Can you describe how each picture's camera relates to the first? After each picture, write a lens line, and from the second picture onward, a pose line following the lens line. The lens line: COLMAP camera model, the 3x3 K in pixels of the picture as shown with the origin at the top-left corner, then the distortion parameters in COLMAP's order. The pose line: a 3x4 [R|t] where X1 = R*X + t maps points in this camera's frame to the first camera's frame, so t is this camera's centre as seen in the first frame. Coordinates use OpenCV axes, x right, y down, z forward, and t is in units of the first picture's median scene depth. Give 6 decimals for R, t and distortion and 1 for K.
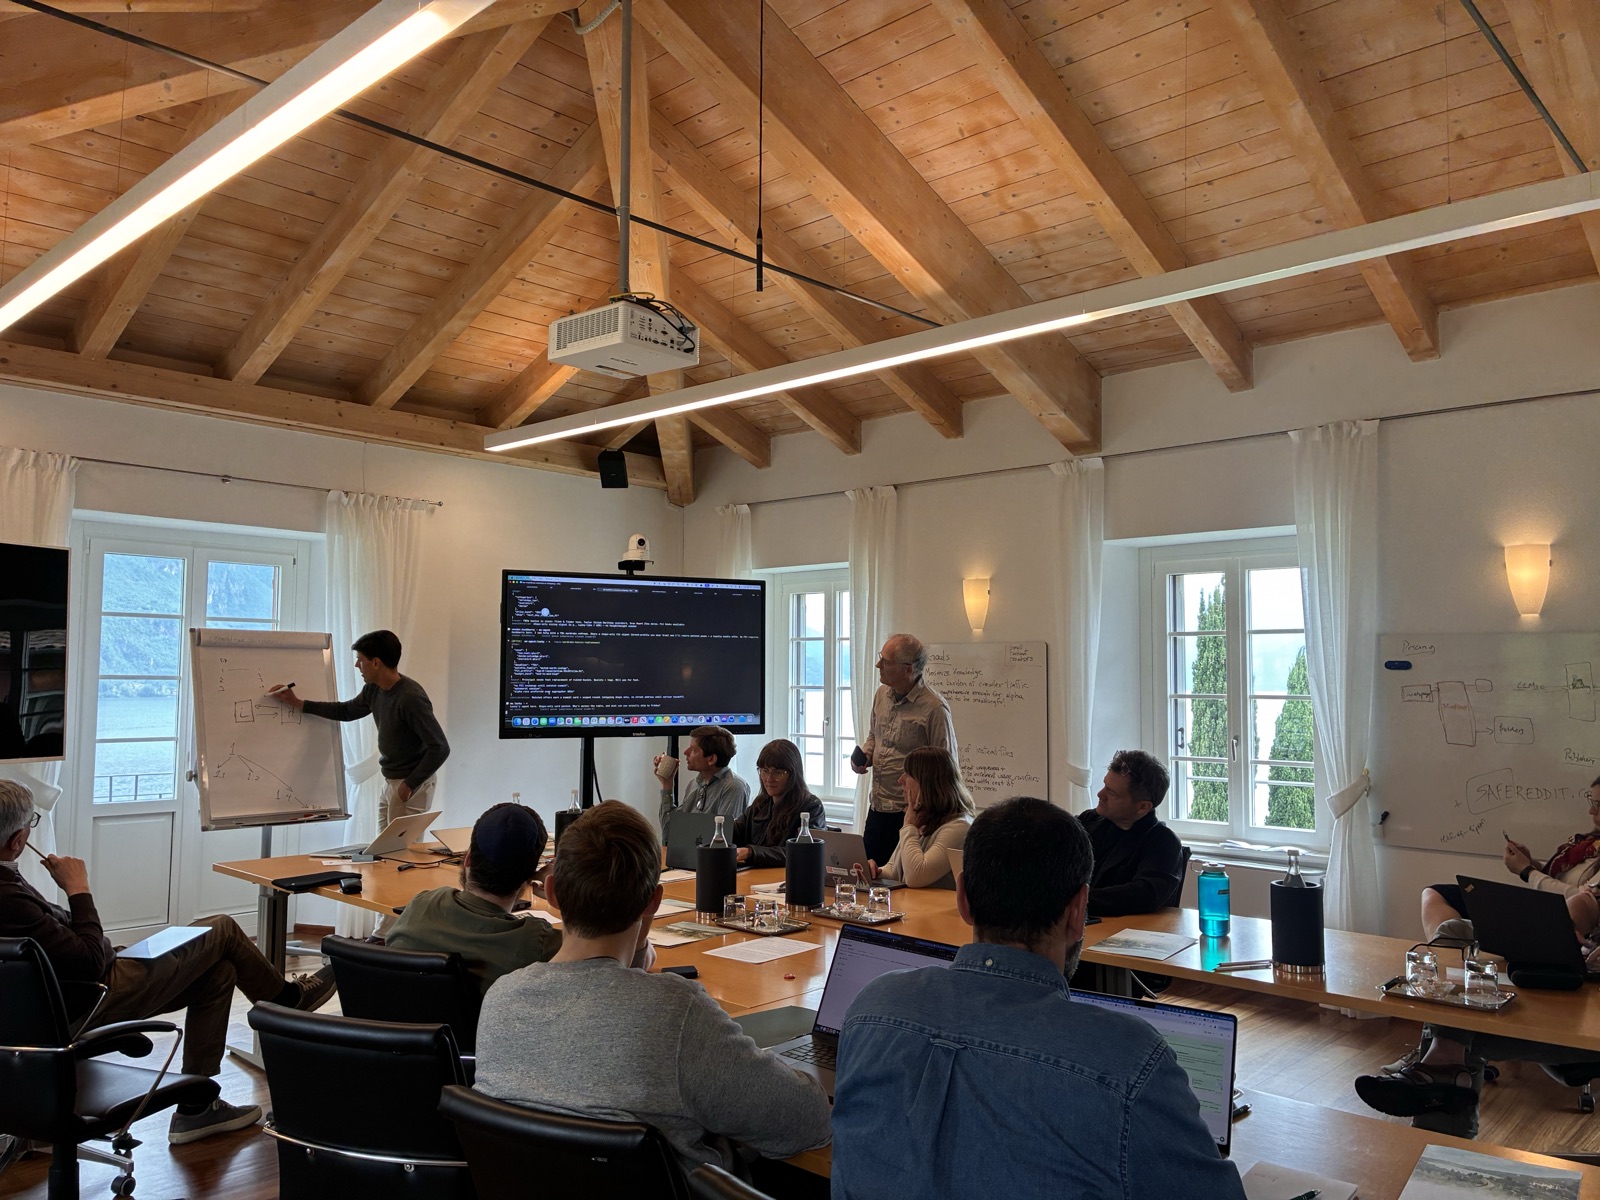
lens RADIAL K [[1209.0, 0, 811.6], [0, 1209.0, 602.8], [0, 0, 1]] dist [0.035976, -0.039220]
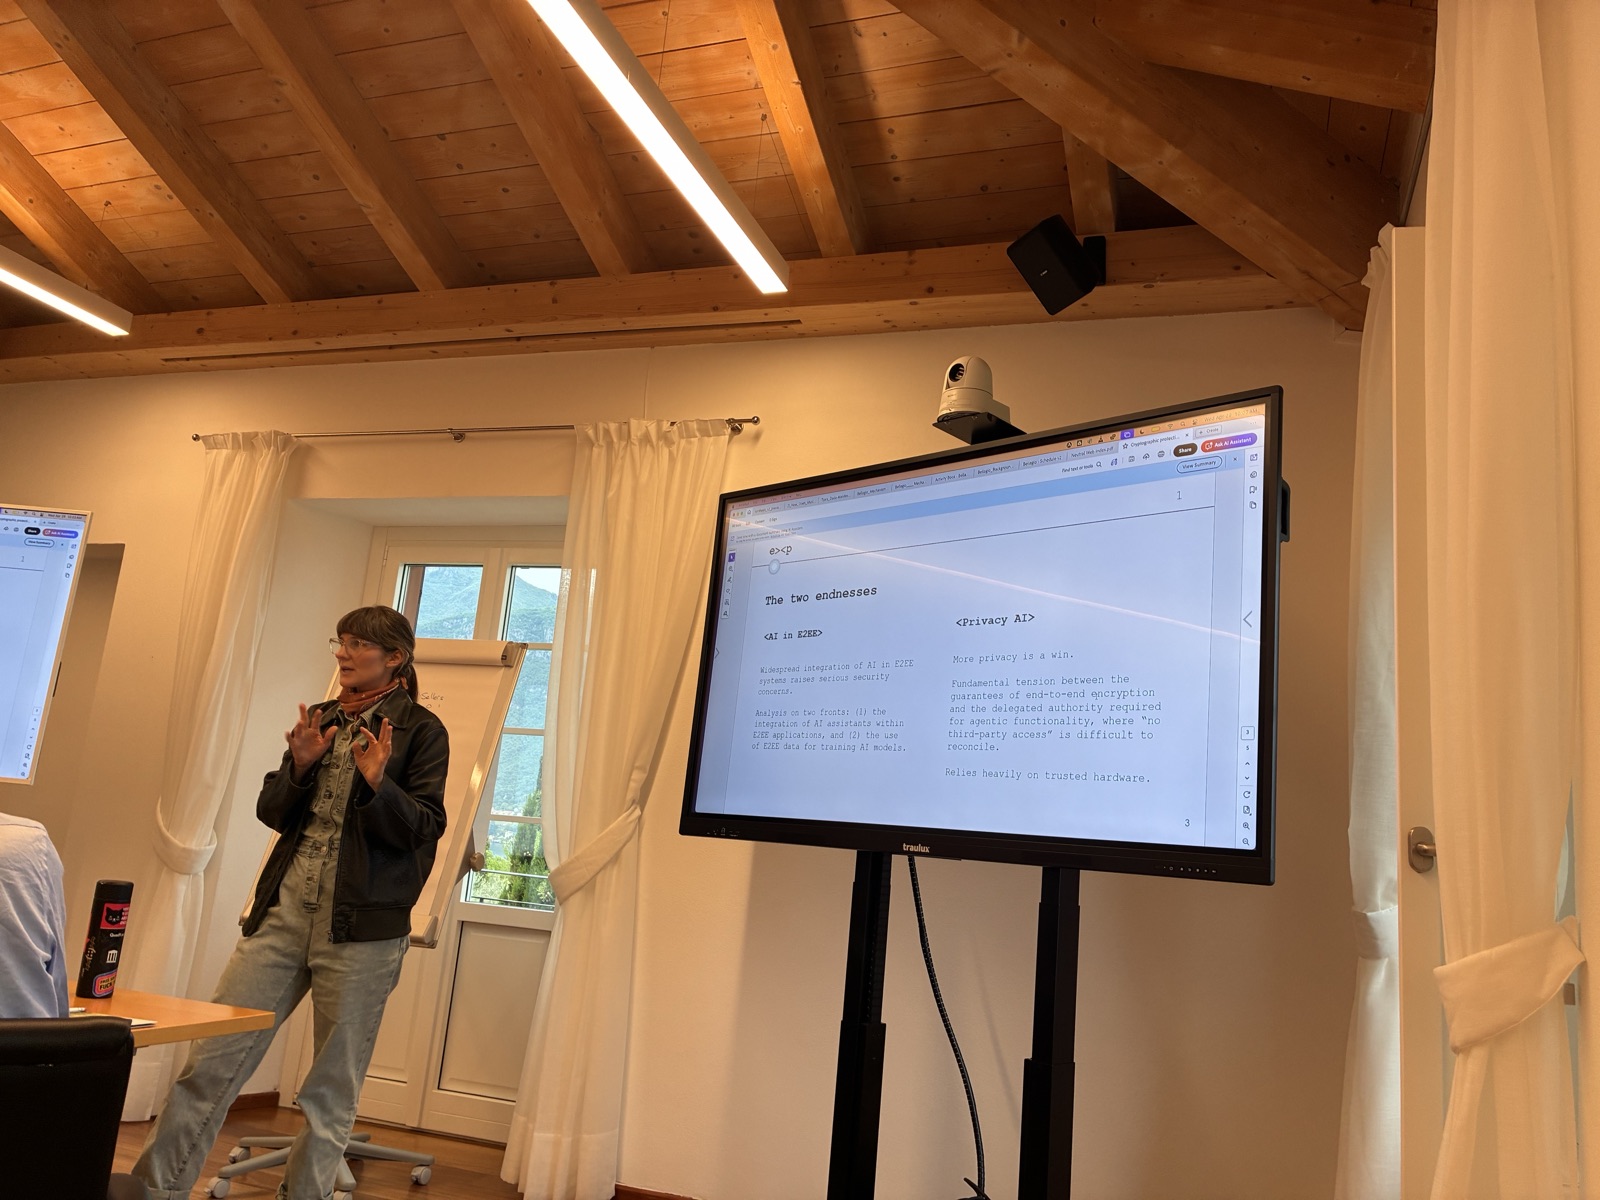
lens RADIAL K [[1197.1, 0, 829.7], [0, 1197.1, 608.5], [0, 0, 1]] dist [0.064852, -0.100465]
pose [[0.406510, -0.152676, -0.900799, 0.222665], [-0.023550, 0.983860, -0.177382, 0.116470], [0.913343, 0.093321, 0.396354, 0.928518]]
